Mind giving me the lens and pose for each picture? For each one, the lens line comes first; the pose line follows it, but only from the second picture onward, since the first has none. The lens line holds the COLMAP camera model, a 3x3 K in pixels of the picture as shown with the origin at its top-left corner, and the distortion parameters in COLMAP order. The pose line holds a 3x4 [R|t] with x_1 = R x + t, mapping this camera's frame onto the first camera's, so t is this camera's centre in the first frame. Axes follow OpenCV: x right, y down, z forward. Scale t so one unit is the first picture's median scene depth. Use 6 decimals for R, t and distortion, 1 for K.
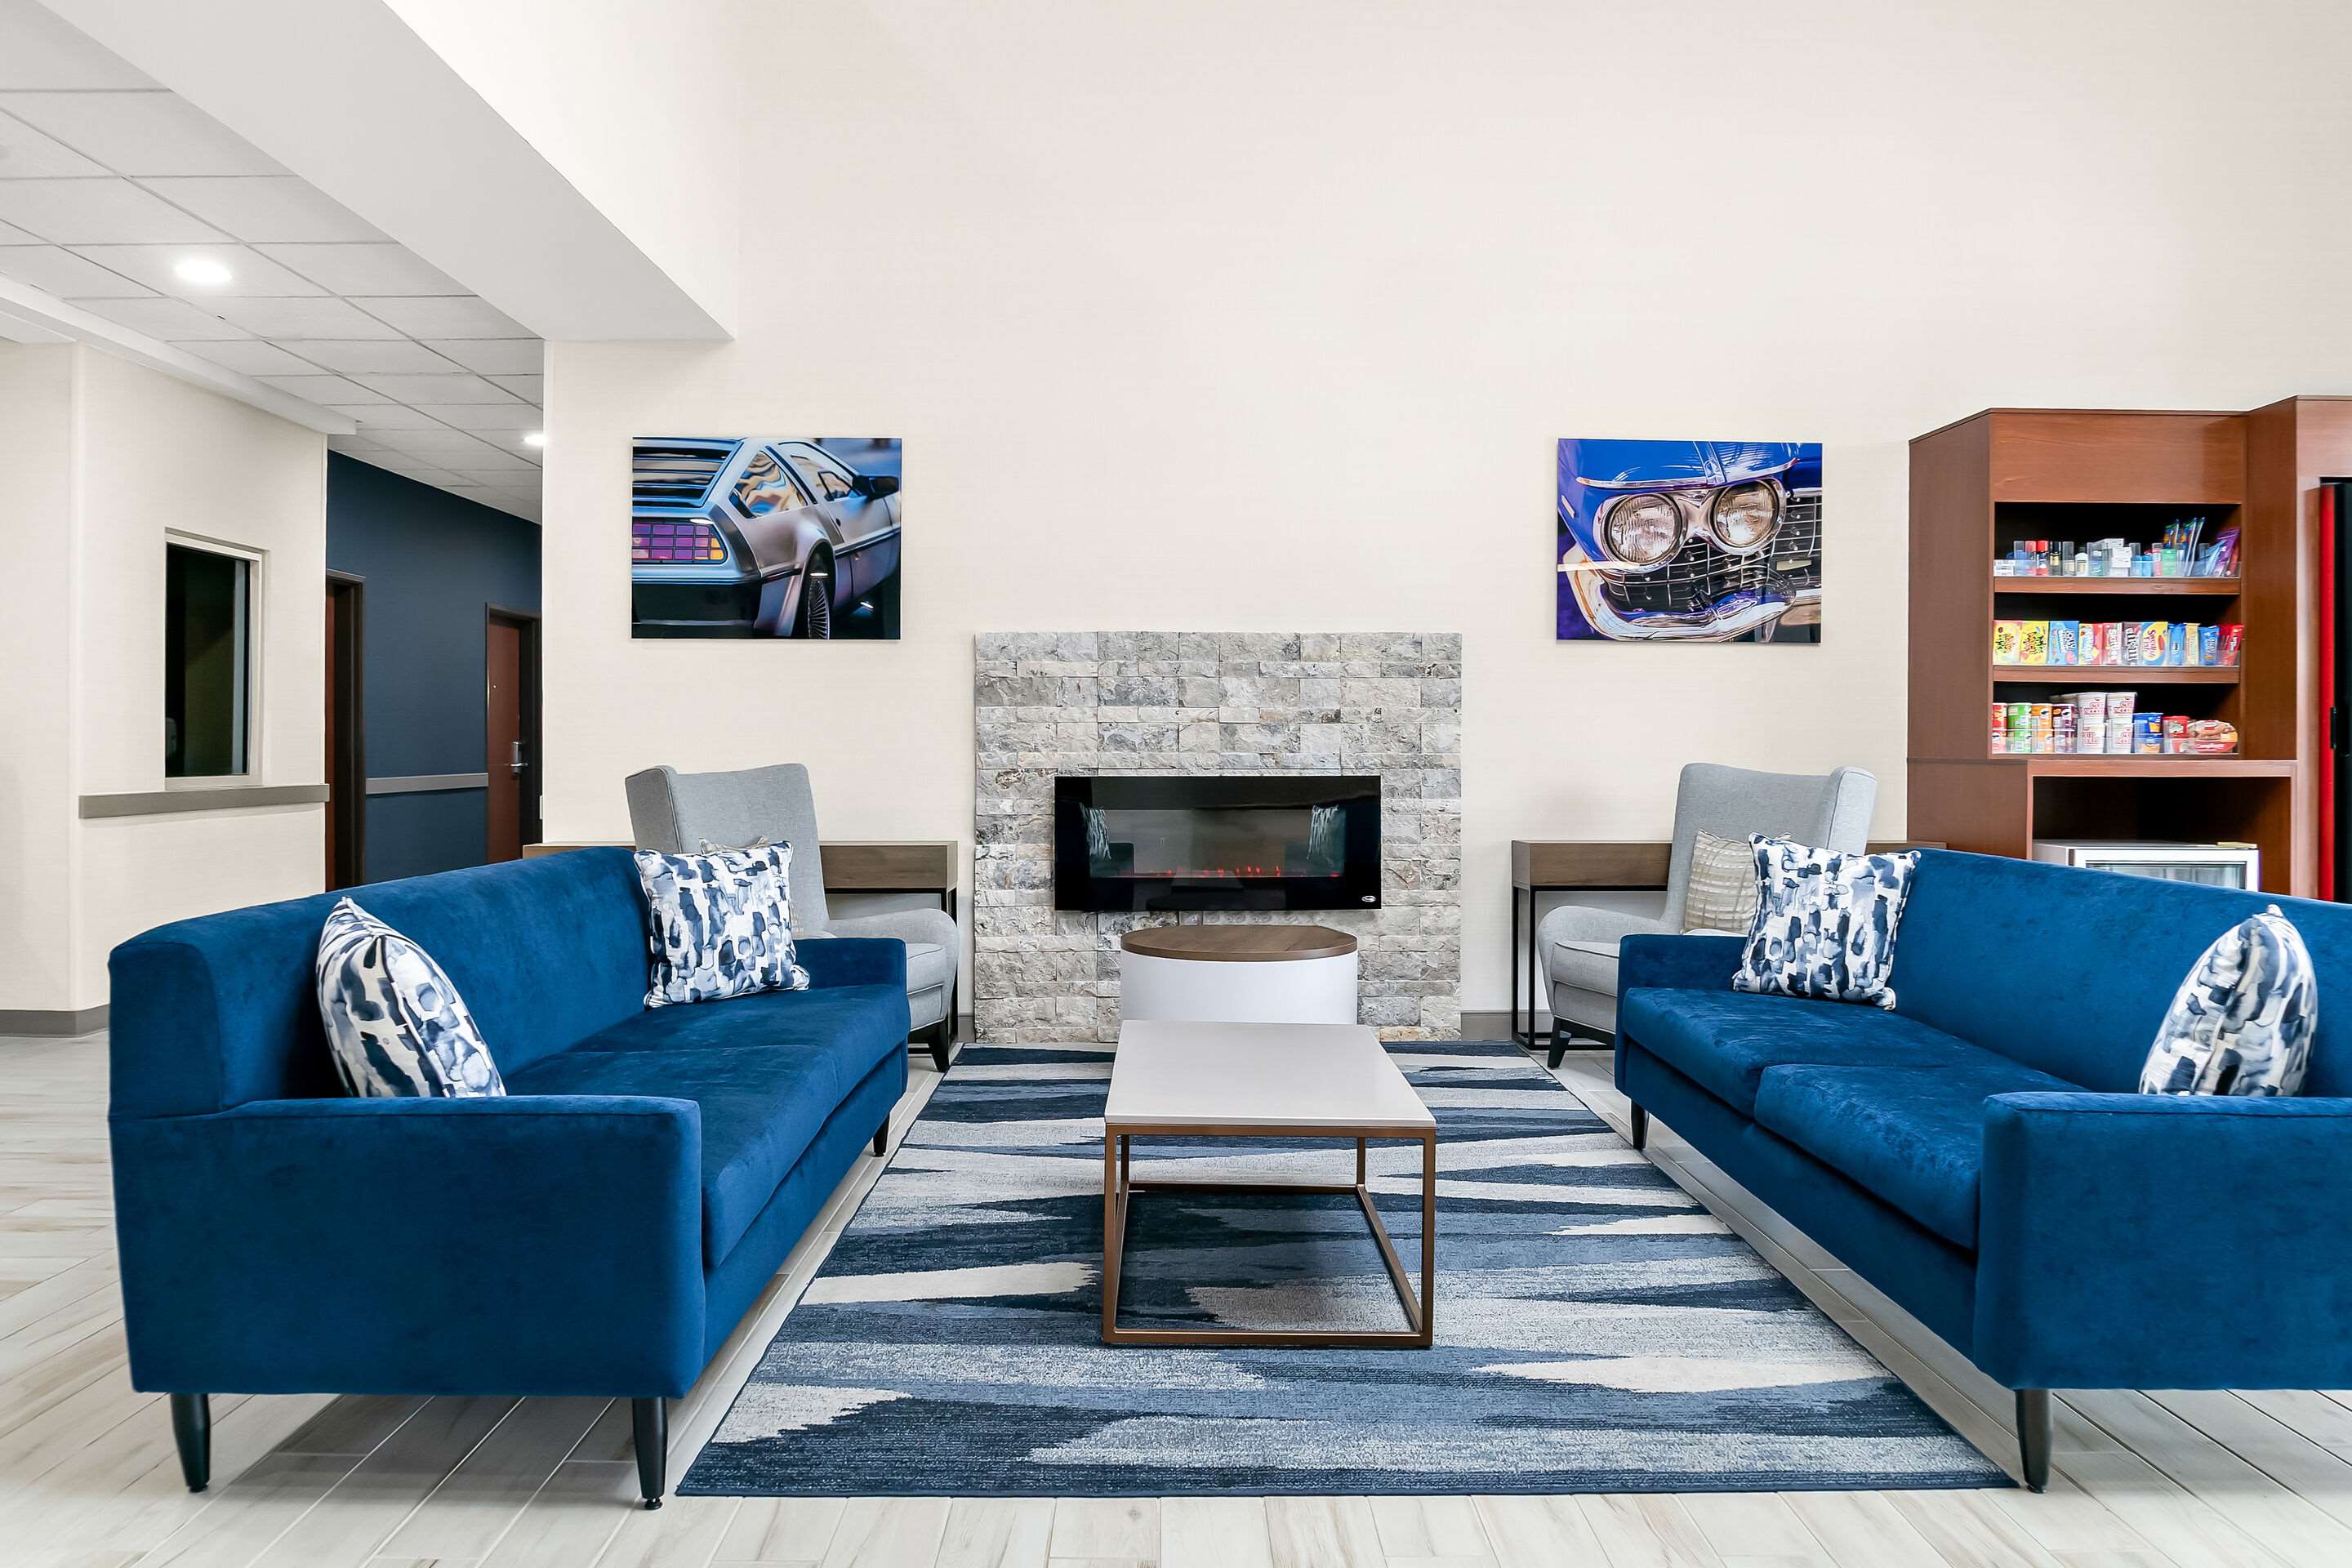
lens RADIAL K [[1605.6, 0, 1179.9], [0, 1605.6, 751.1], [0, 0, 1]] dist [-0.024663, -0.000023]
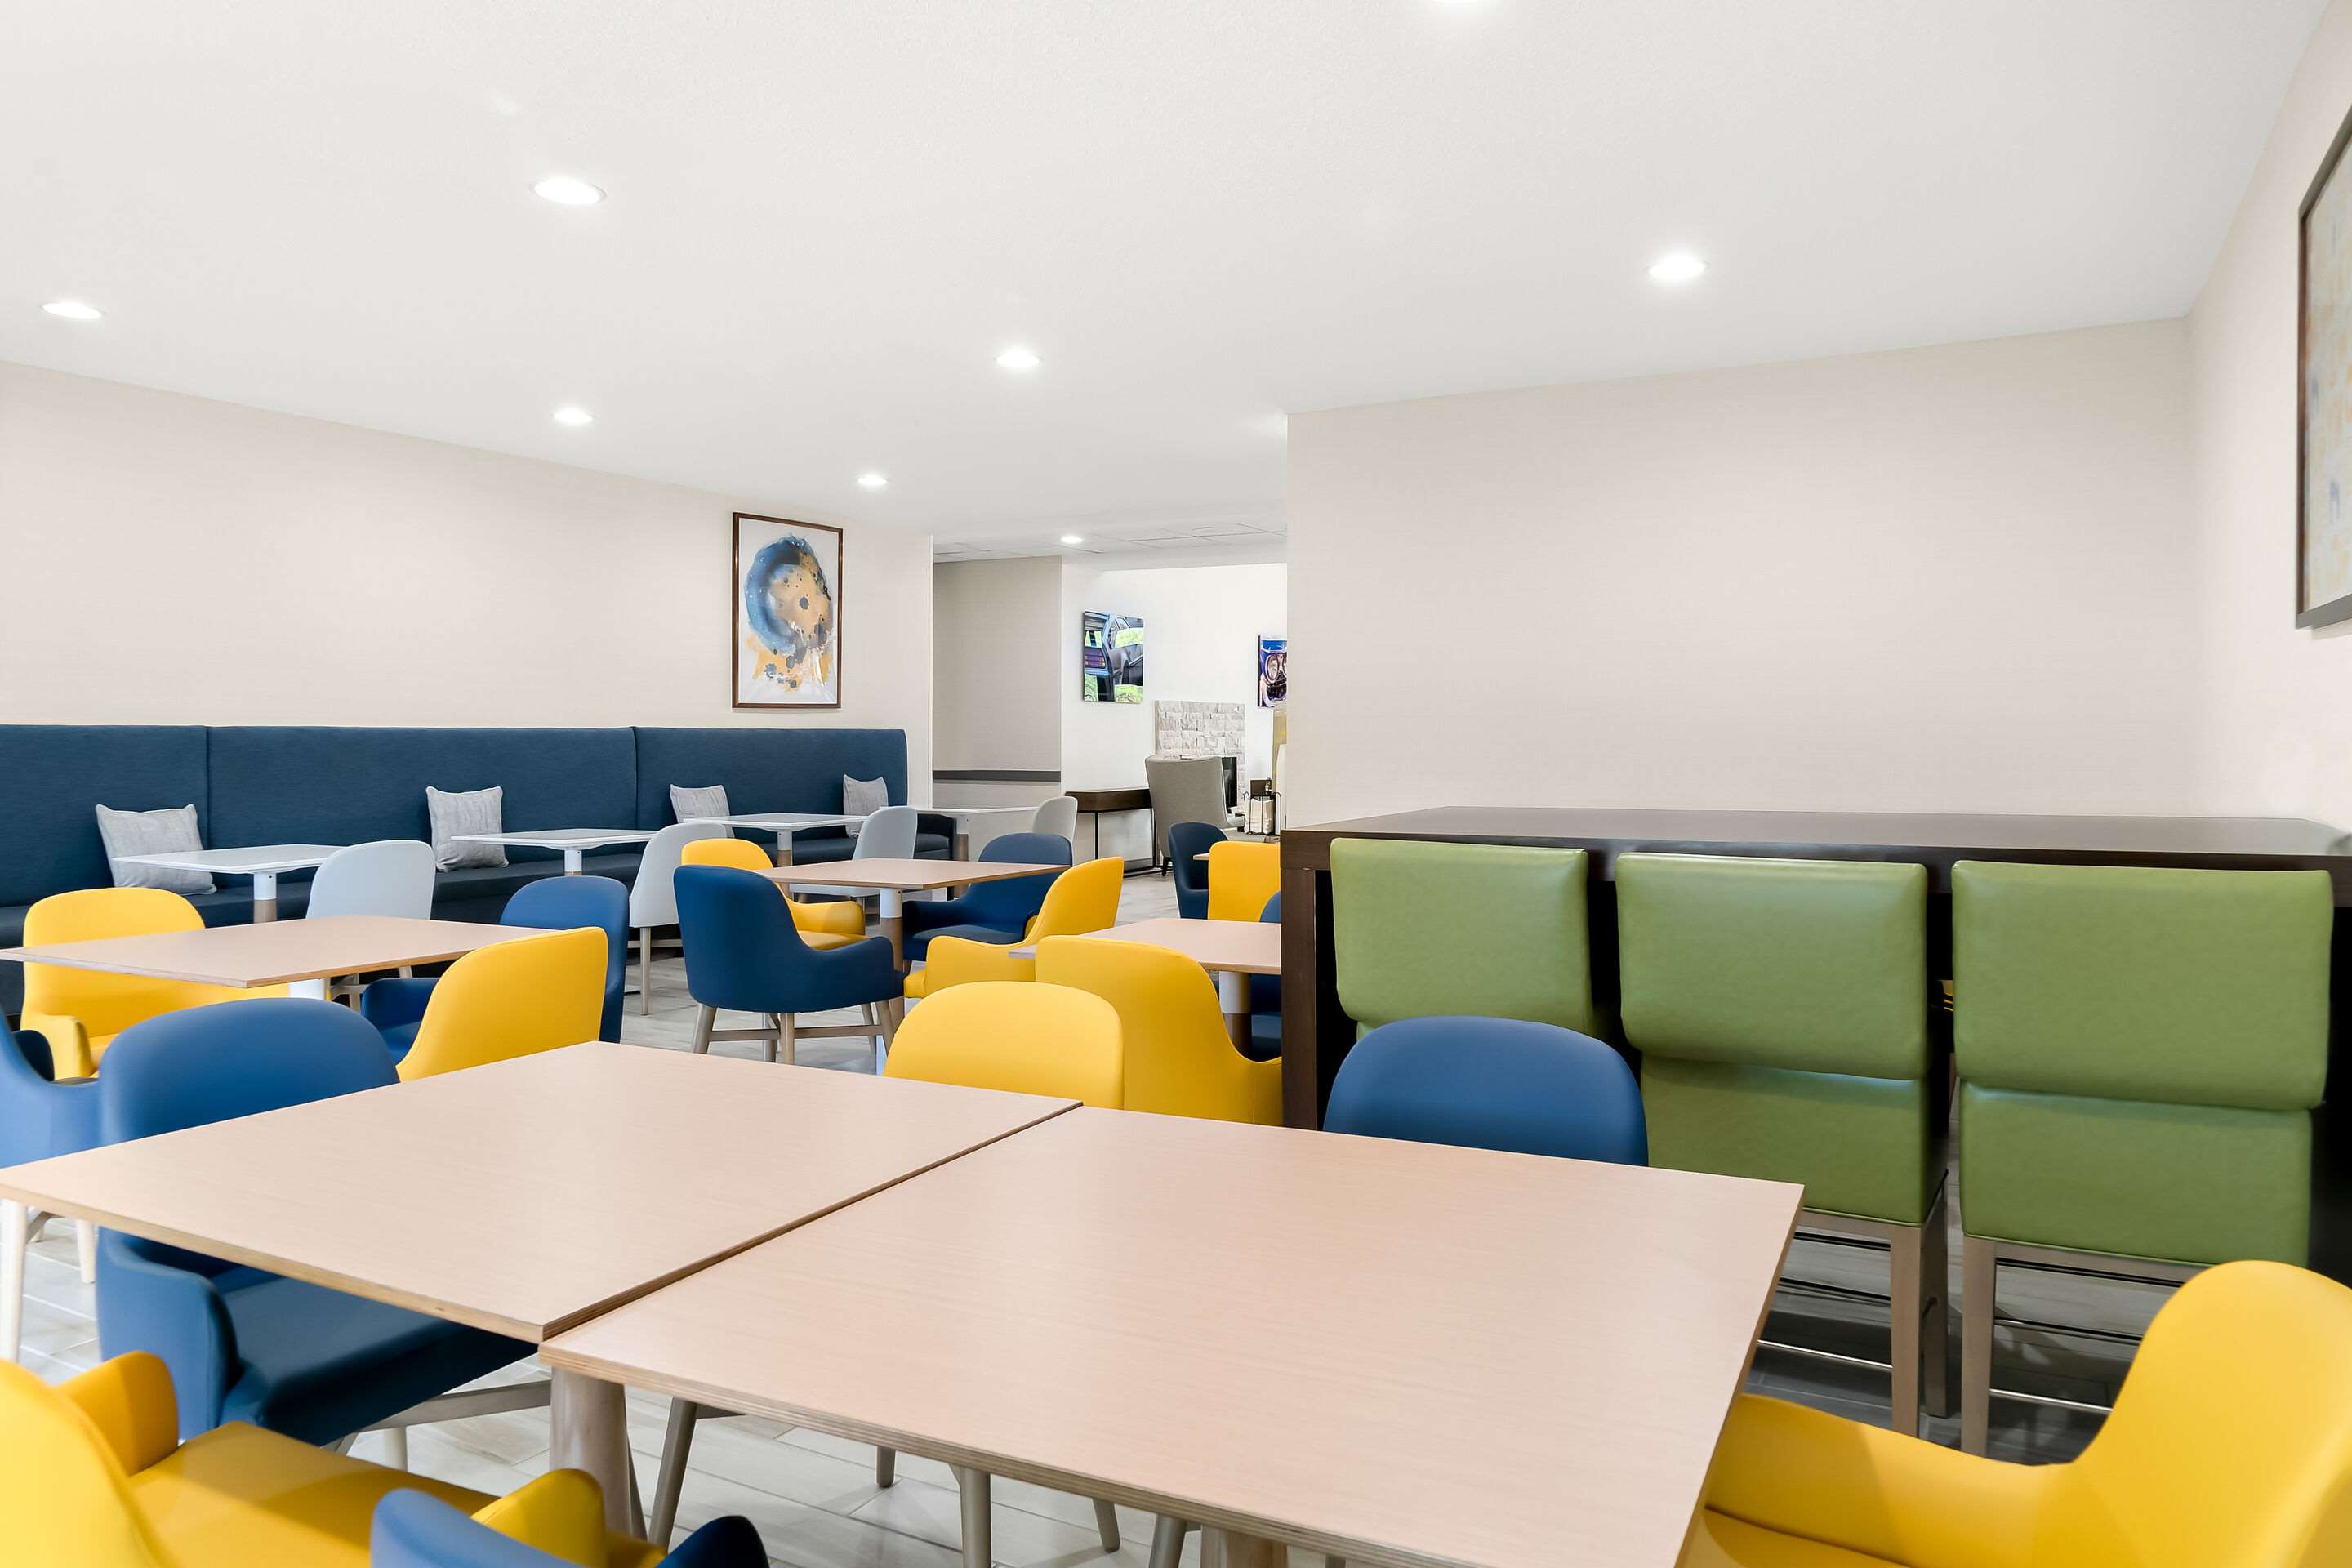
lens RADIAL K [[1605.6, 0, 1179.9], [0, 1605.6, 751.1], [0, 0, 1]] dist [-0.024663, -0.000023]
pose [[0.485784, -0.007829, 0.874044, -2.242158], [0.007725, 0.999959, 0.004664, -0.007639], [-0.874045, 0.004487, 0.485825, -0.218578]]
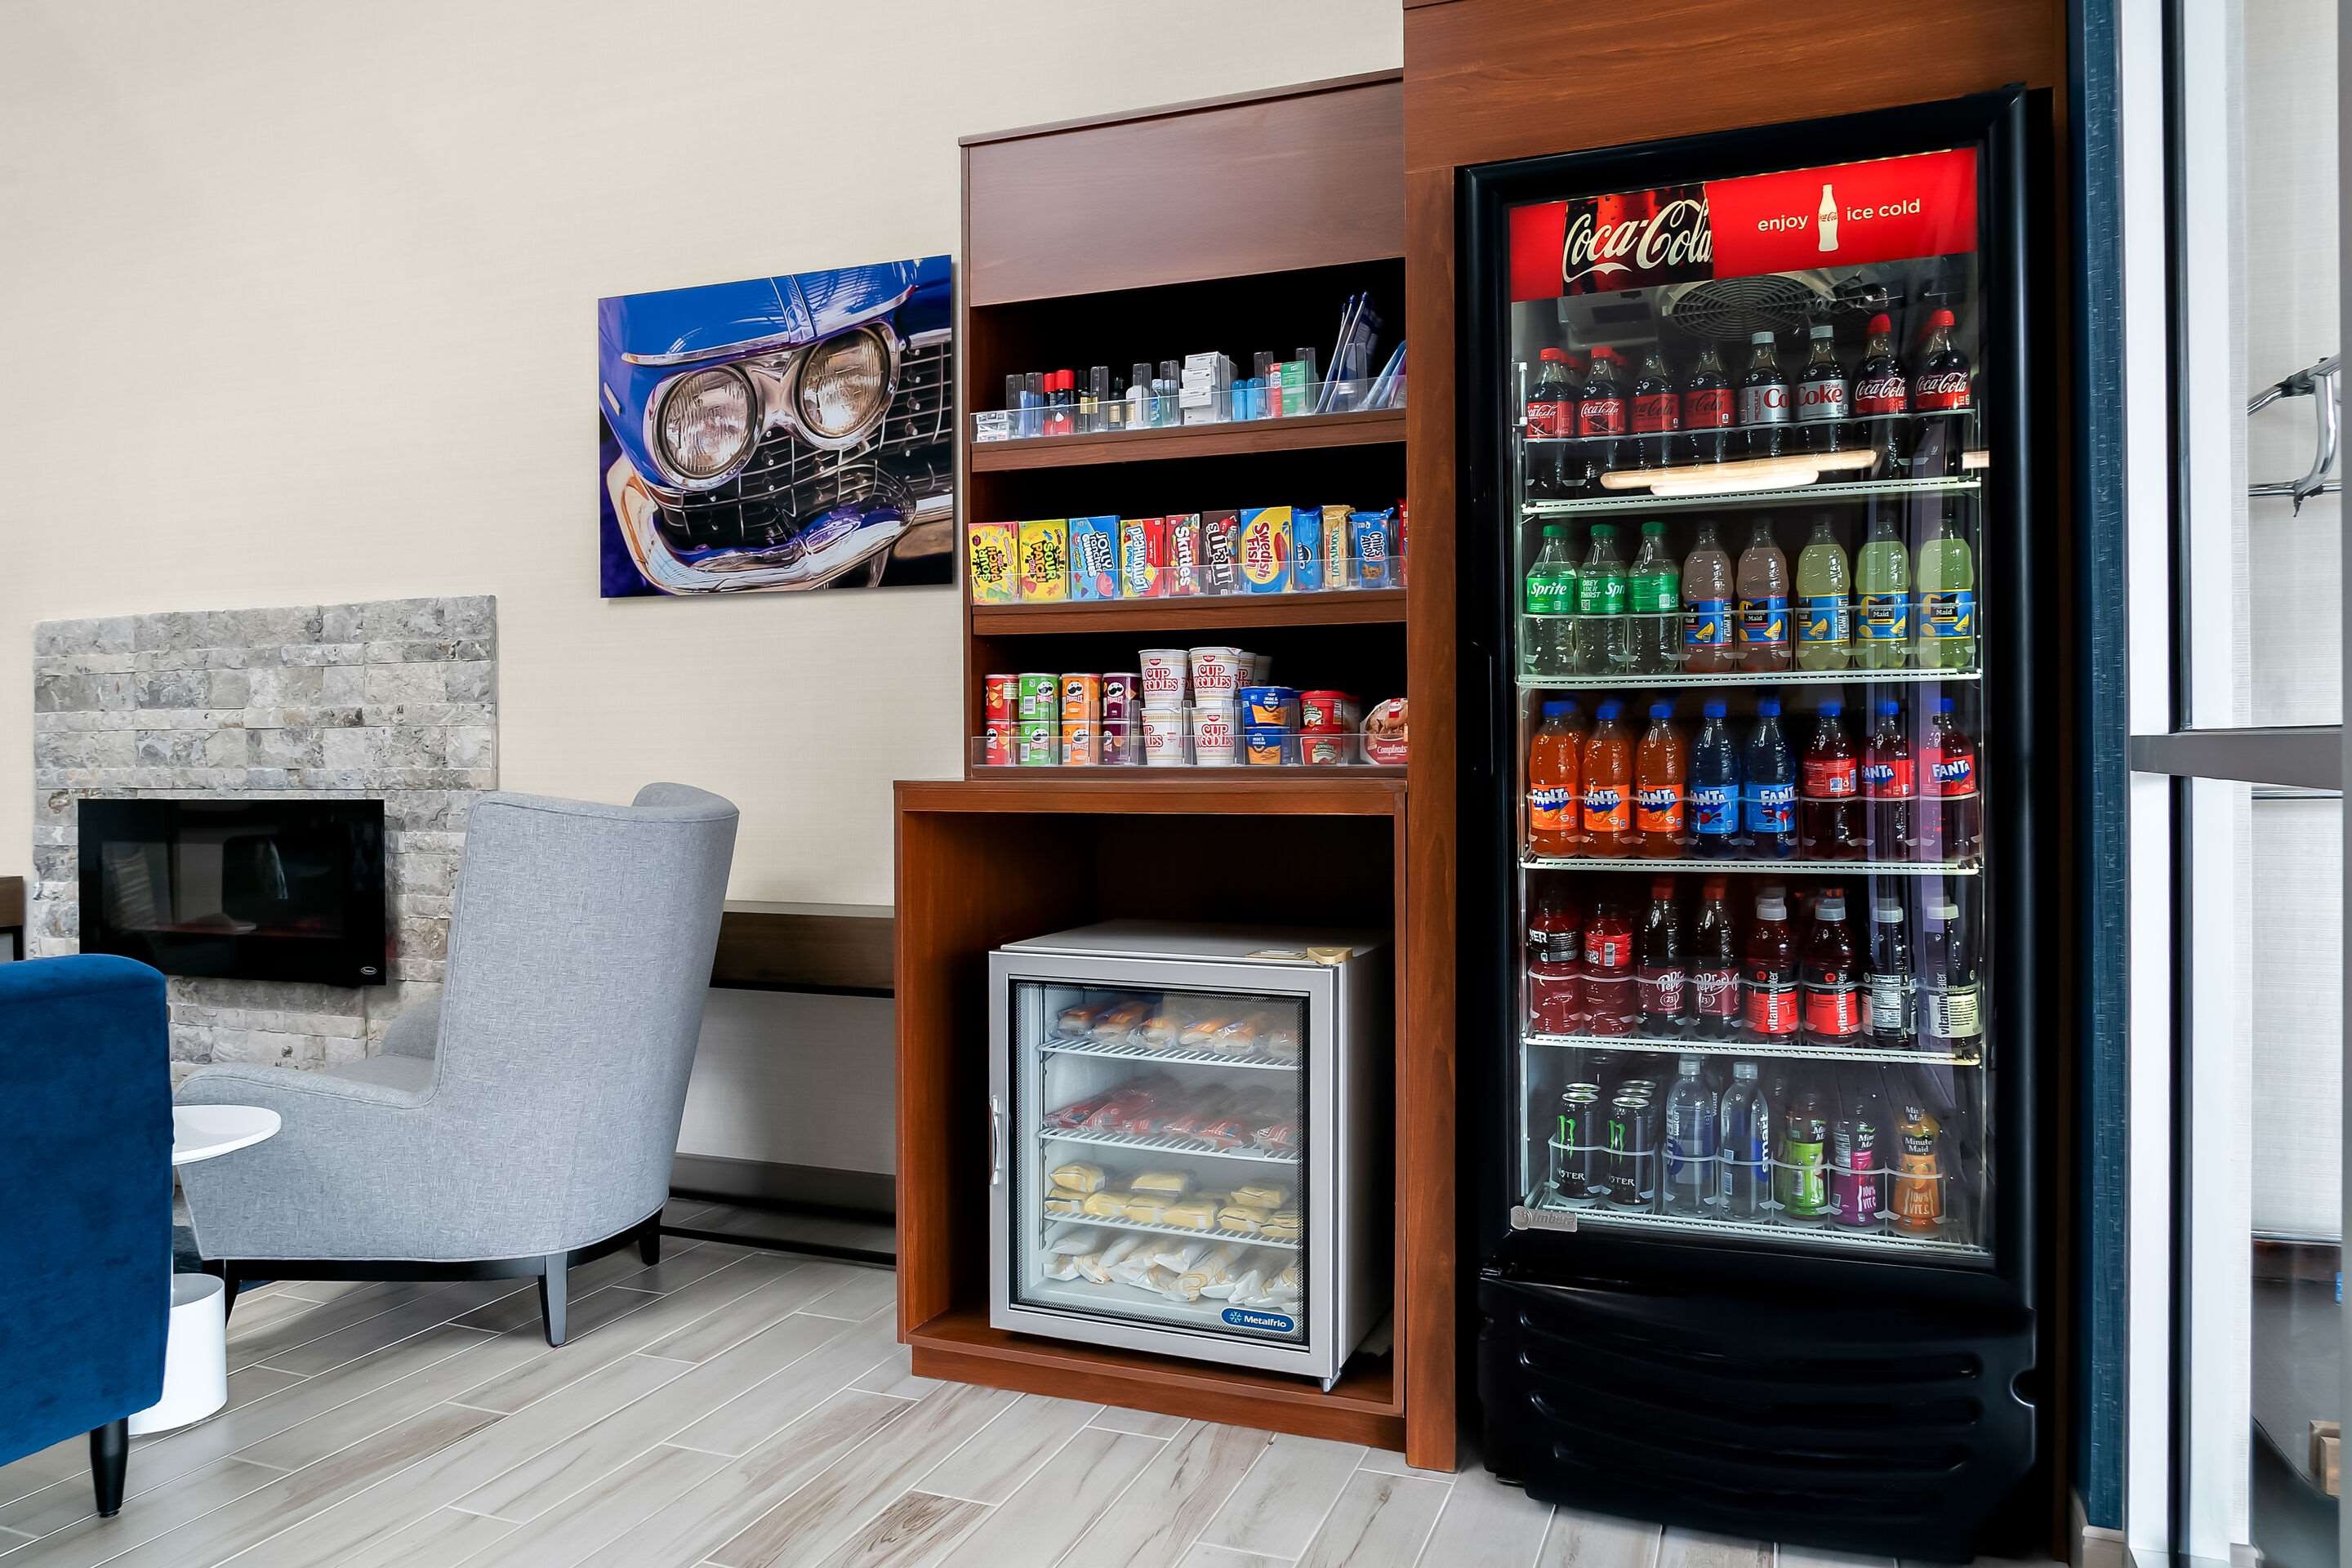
lens RADIAL K [[1605.6, 0, 1179.9], [0, 1605.6, 751.1], [0, 0, 1]] dist [-0.024663, -0.000023]
pose [[0.924799, -0.007557, -0.380382, 0.716061], [0.008008, 0.999968, -0.000397, -0.003147], [0.380372, -0.002679, 0.924830, 0.472134]]
